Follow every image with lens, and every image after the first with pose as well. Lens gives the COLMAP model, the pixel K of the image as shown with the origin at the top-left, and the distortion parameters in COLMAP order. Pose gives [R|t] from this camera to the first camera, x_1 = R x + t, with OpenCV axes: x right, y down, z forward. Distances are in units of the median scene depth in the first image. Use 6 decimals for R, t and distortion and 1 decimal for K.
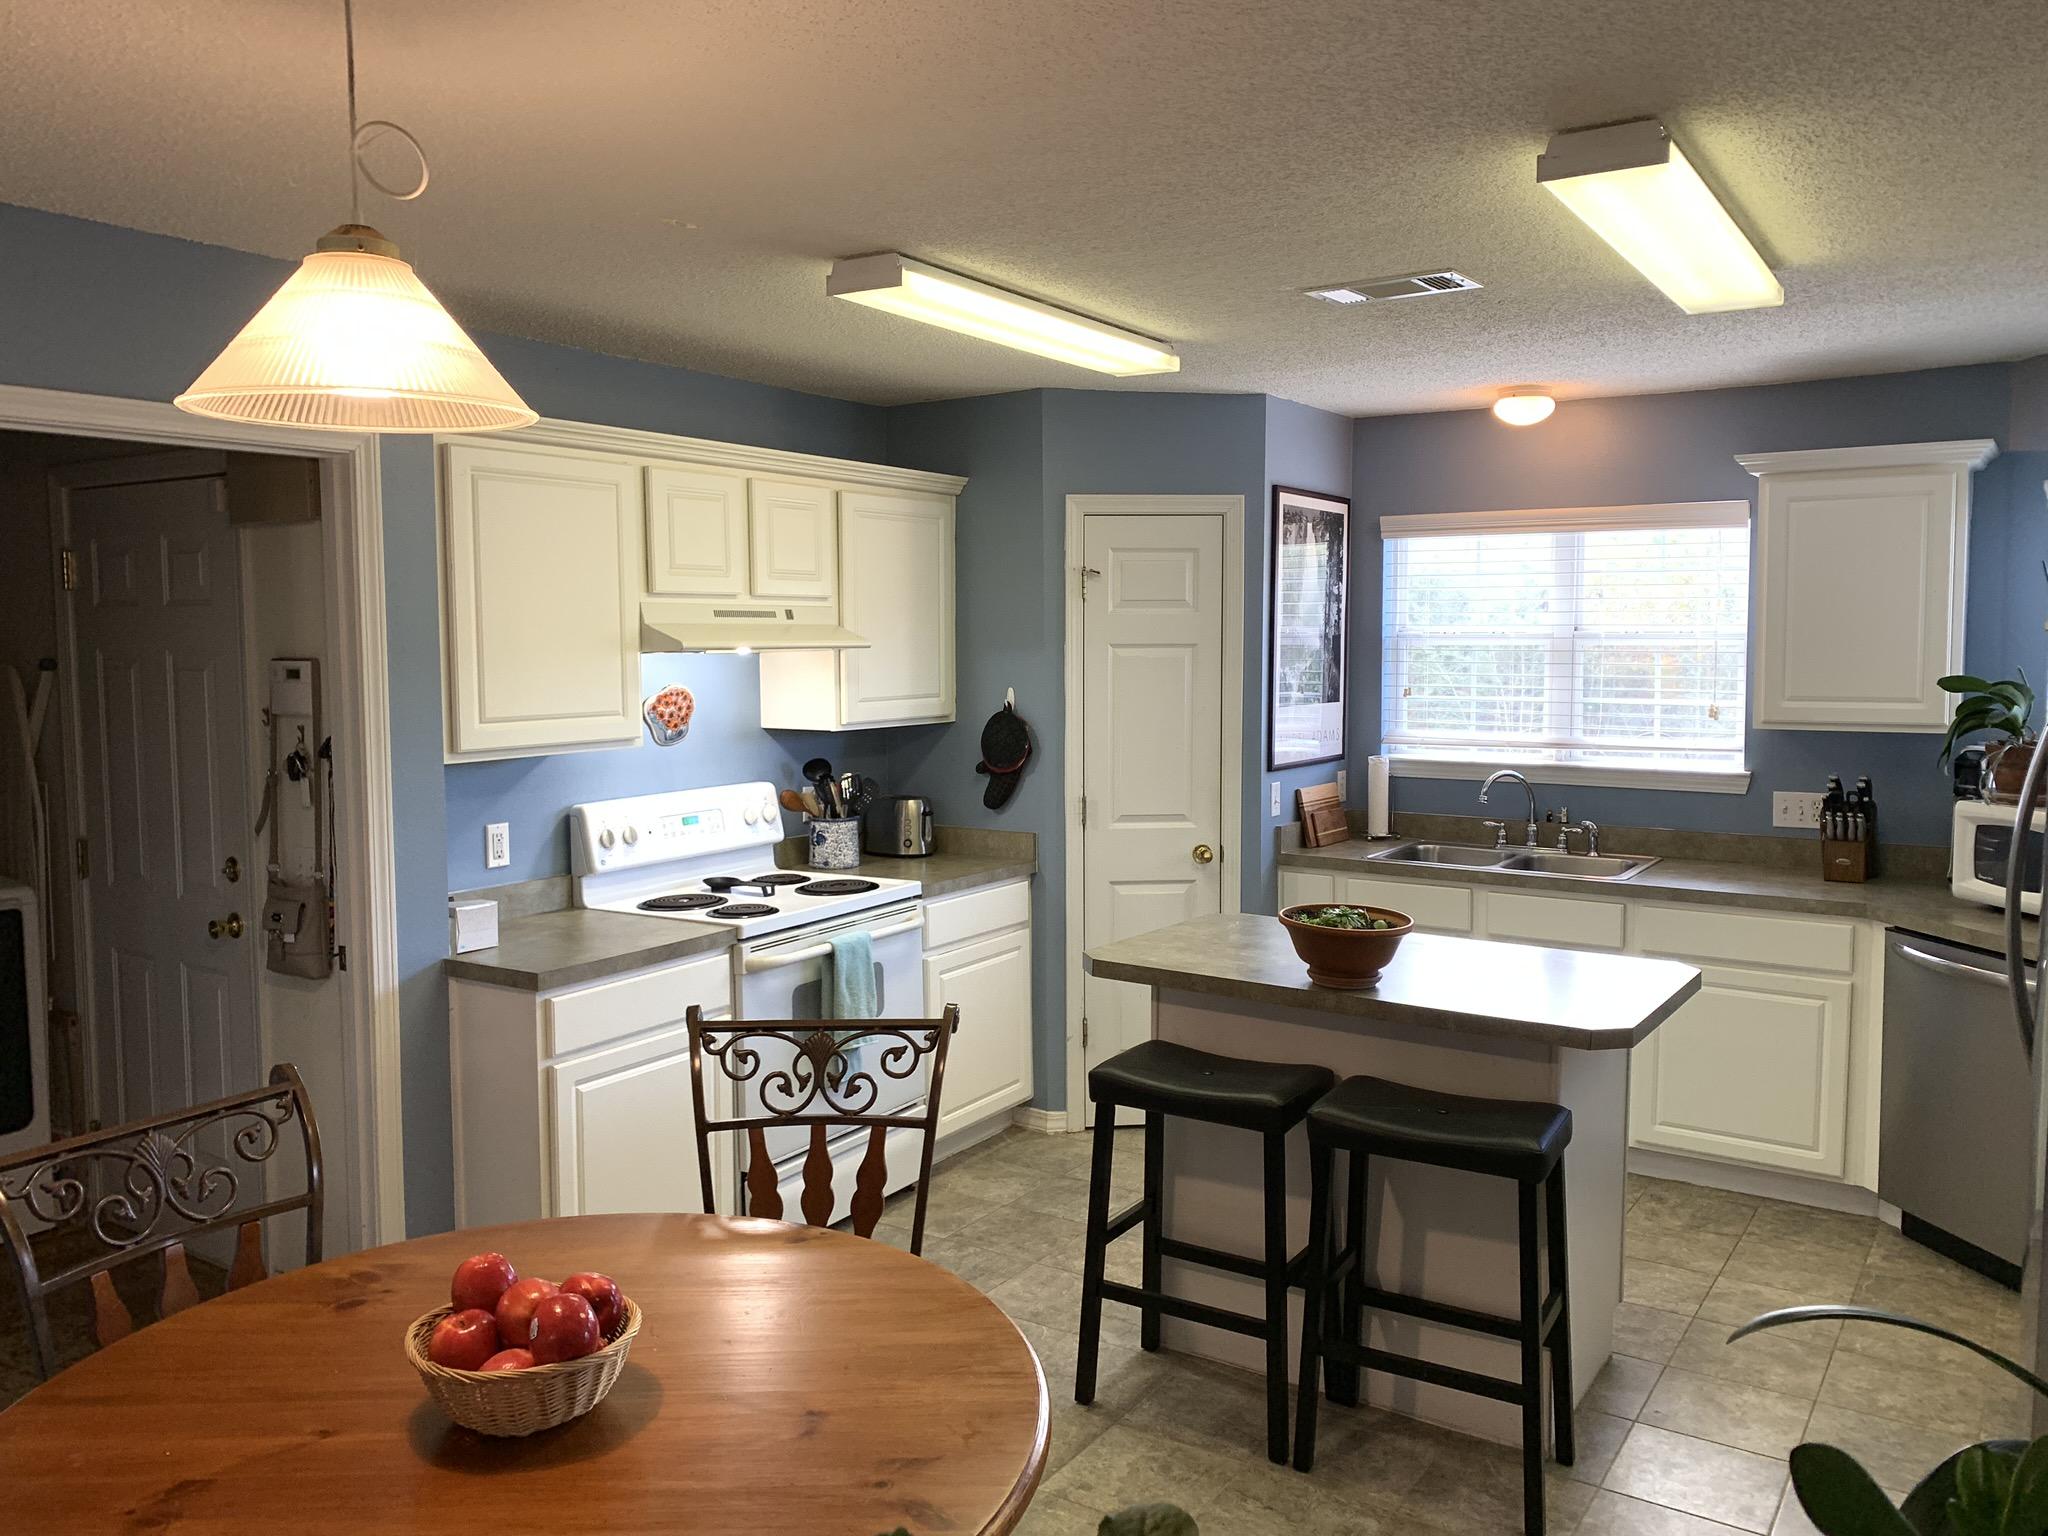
lens RADIAL K [[1573.3, 0, 1028.3], [0, 1573.3, 755.1], [0, 0, 1]] dist [0.043066, -0.028099]
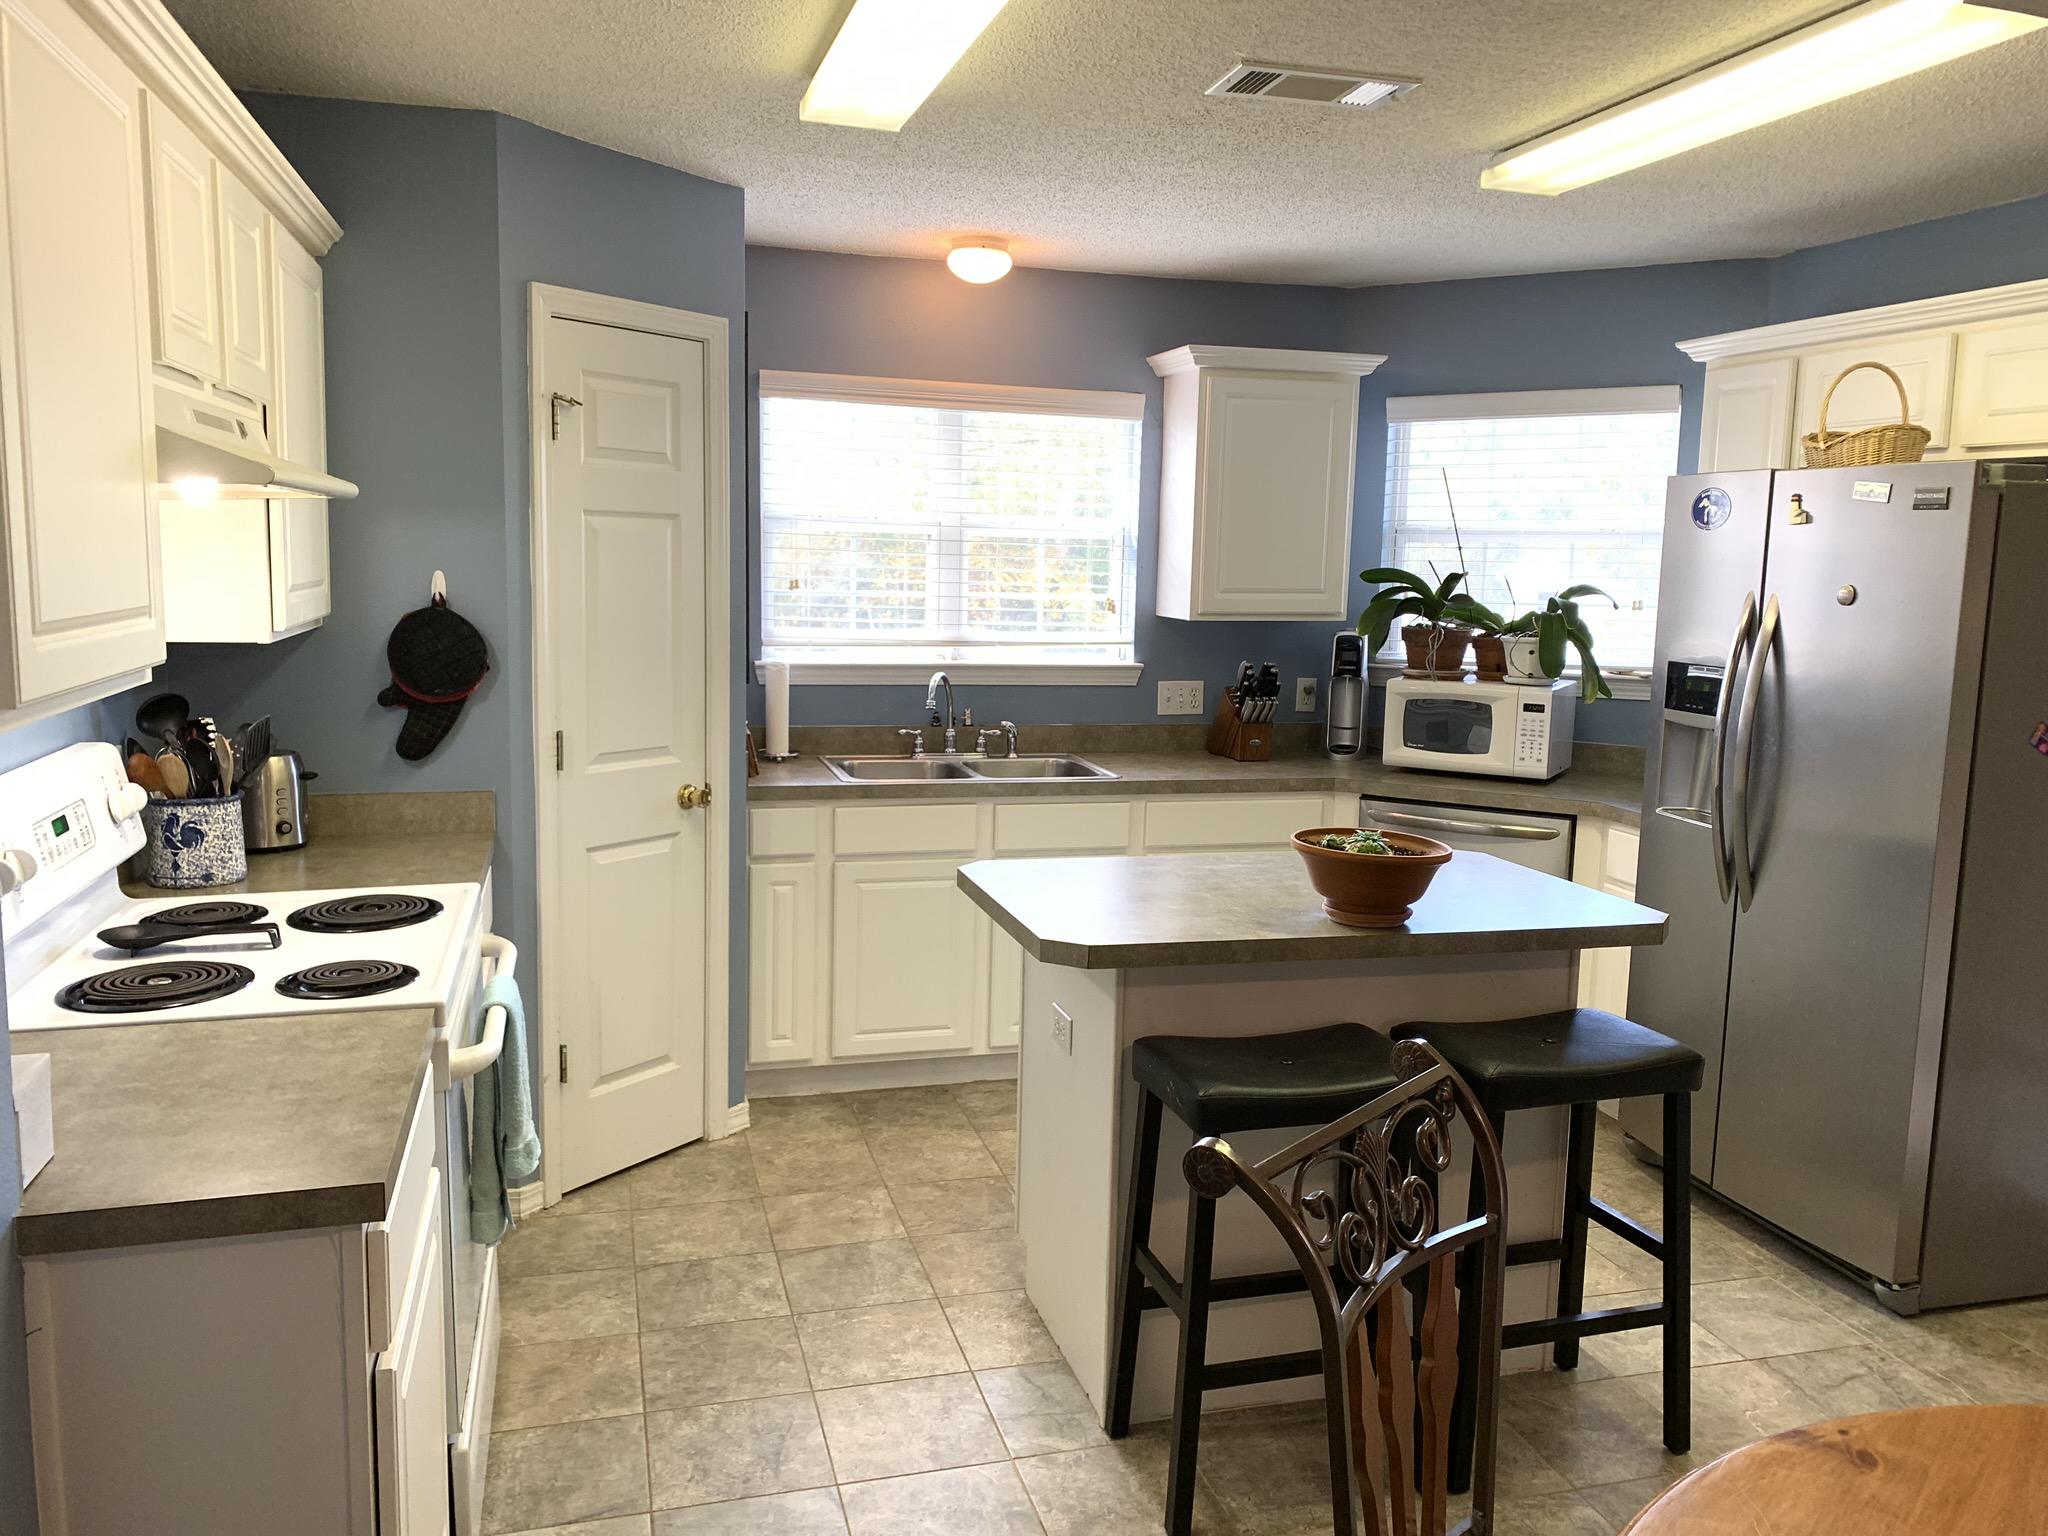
lens RADIAL K [[1573.3, 0, 1032.5], [0, 1573.3, 776.2], [0, 0, 1]] dist [0.043066, -0.028099]
pose [[0.639681, -0.089790, 0.763378, -0.367215], [0.032454, 0.995423, 0.089888, -0.009976], [-0.767955, -0.032725, 0.639667, 0.394782]]
